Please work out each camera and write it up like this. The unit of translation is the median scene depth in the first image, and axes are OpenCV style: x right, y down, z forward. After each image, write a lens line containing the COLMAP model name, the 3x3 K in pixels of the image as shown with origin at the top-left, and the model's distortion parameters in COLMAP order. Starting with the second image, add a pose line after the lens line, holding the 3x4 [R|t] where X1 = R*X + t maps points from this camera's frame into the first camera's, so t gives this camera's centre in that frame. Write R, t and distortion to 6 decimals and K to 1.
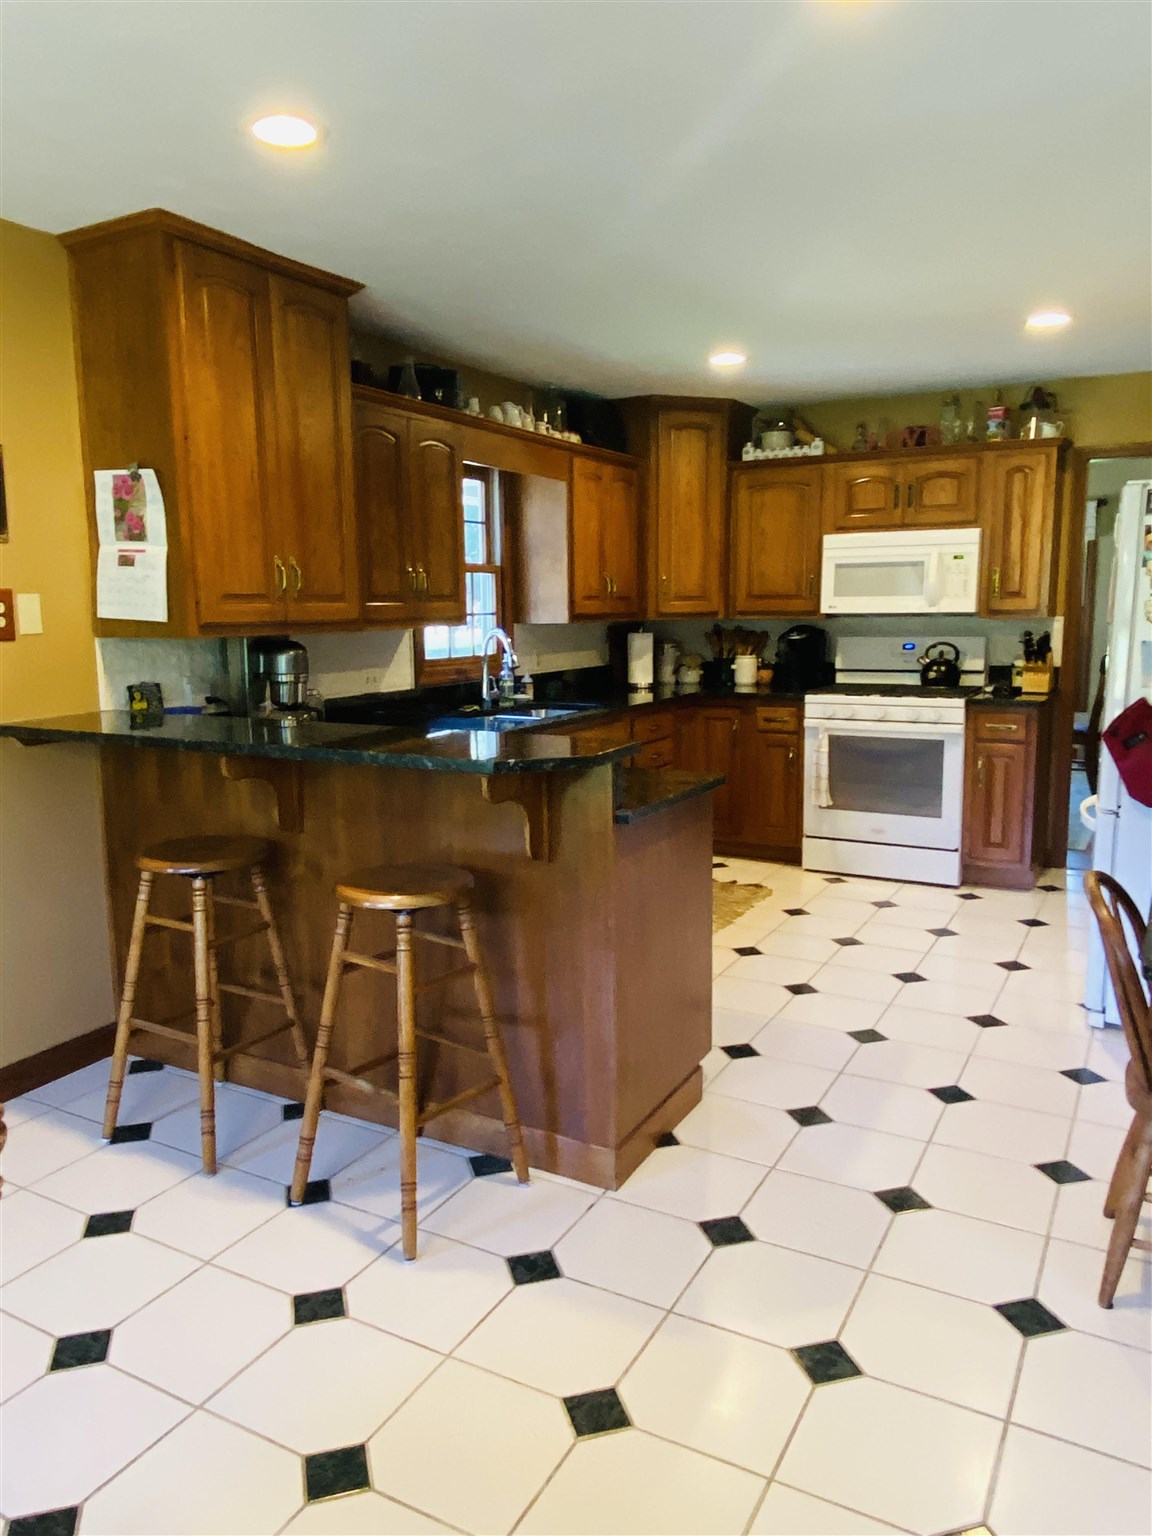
lens RADIAL K [[1085.3, 0, 573.7], [0, 1085.3, 756.7], [0, 0, 1]] dist [0.111908, -0.142729]
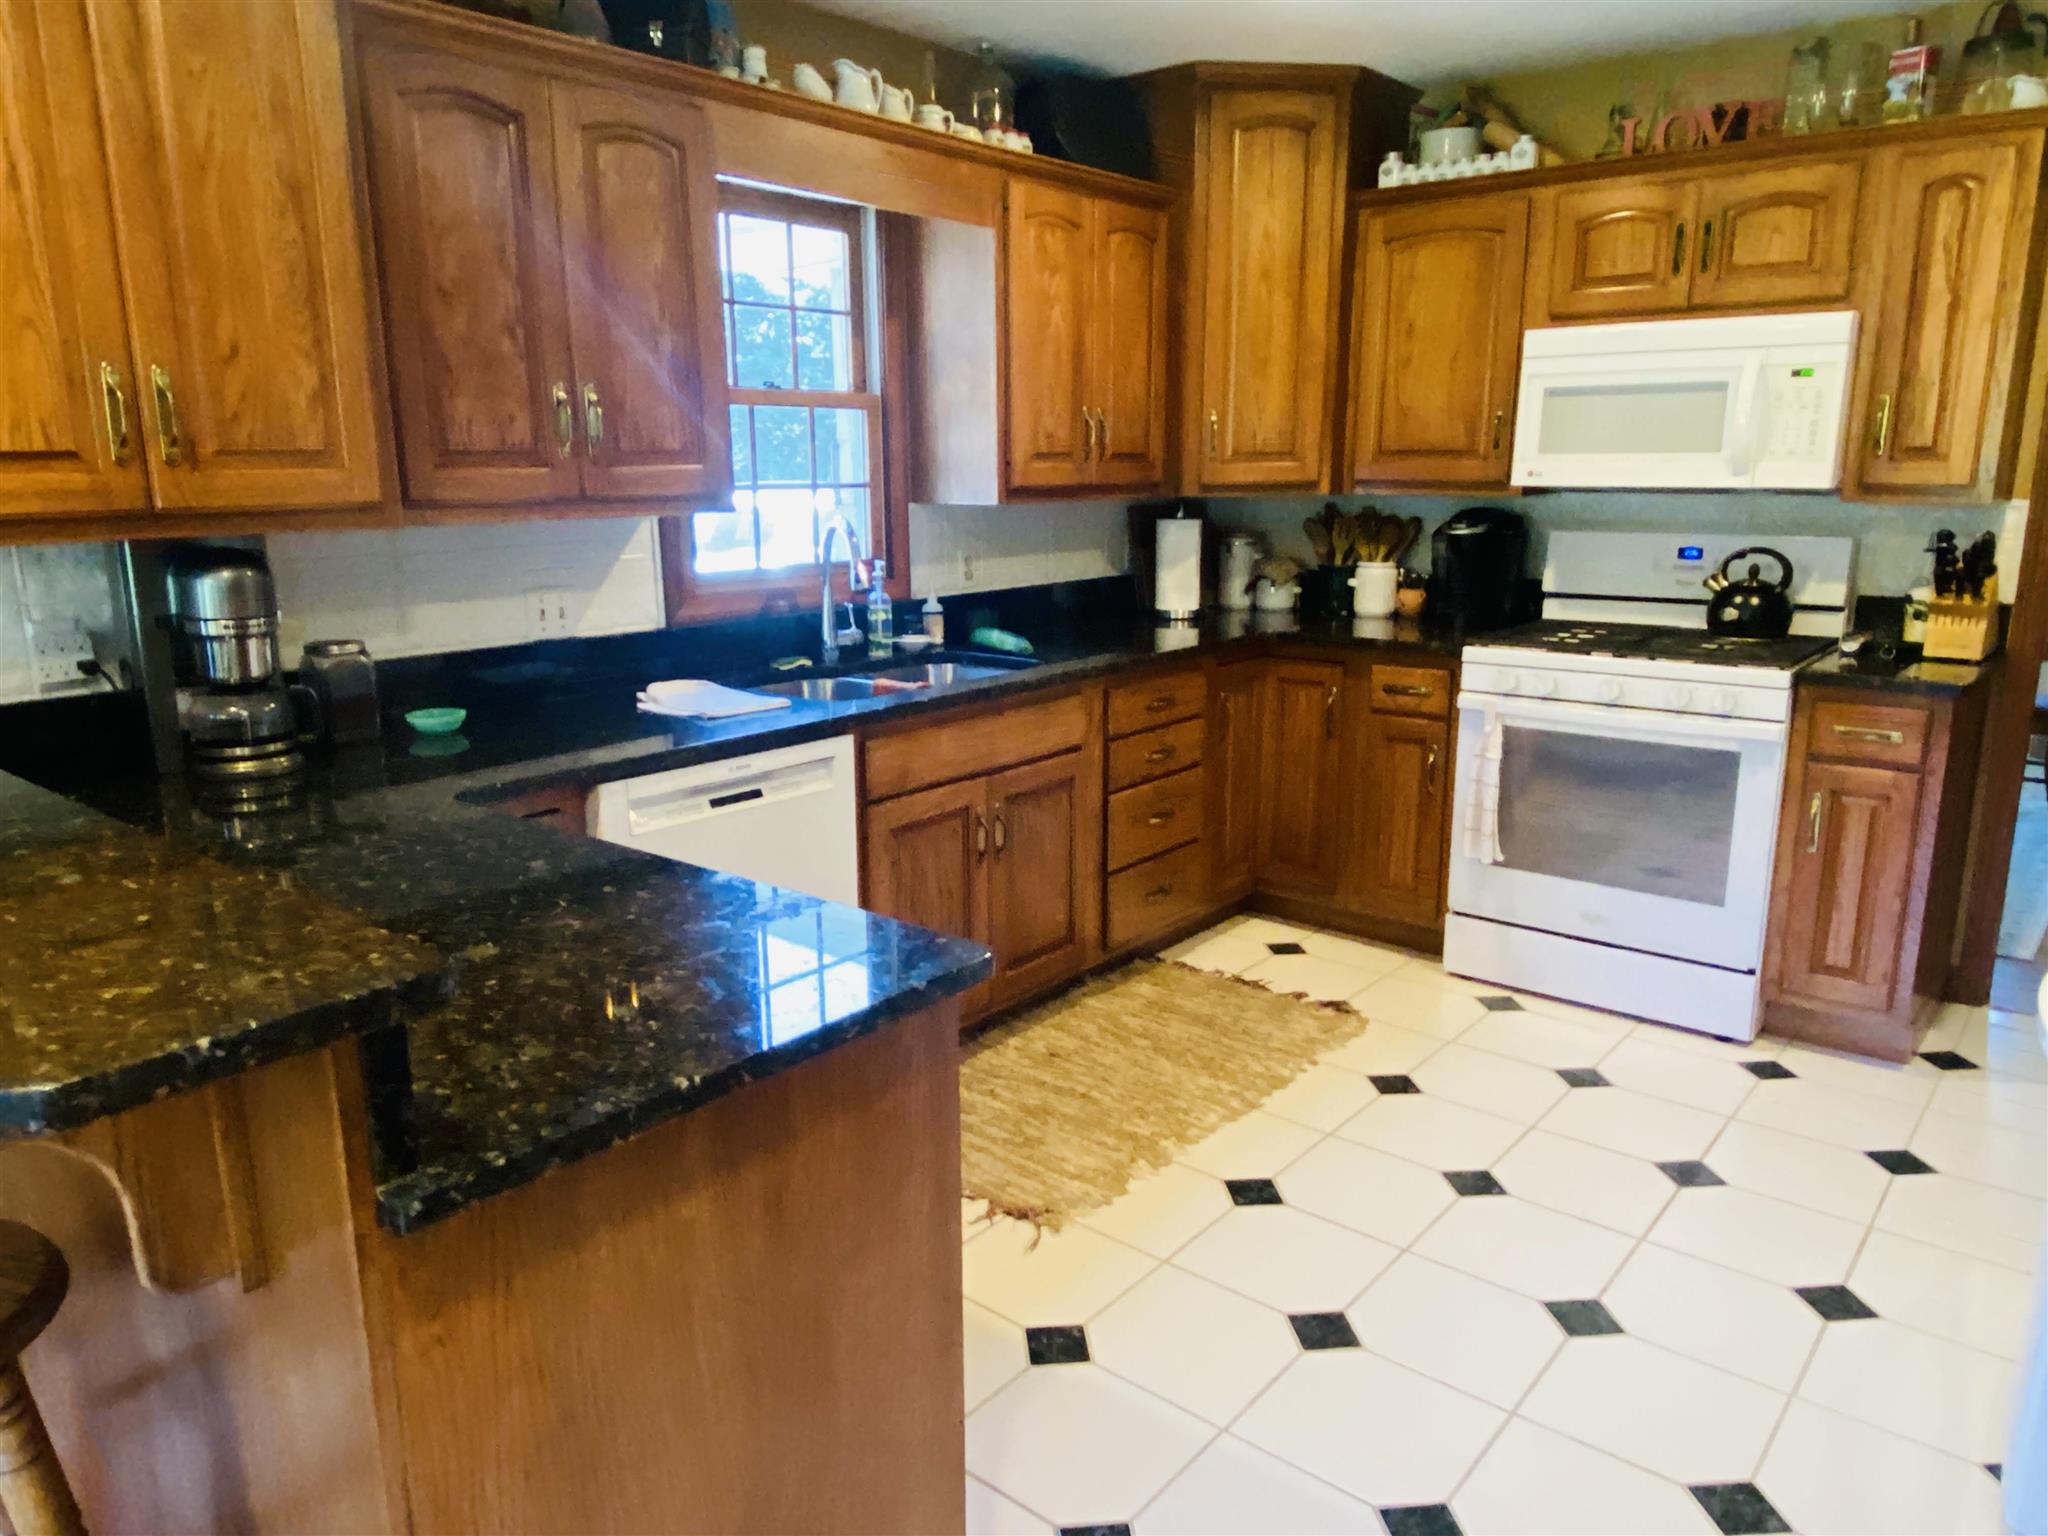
lens RADIAL K [[1380.9, 0, 1020.8], [0, 1380.9, 773.4], [0, 0, 1]] dist [0.071057, -0.080904]
pose [[0.981291, 0.046021, -0.186951, 0.140682], [-0.029854, 0.995639, 0.088389, -0.052027], [0.190203, -0.081154, 0.978385, 0.329008]]
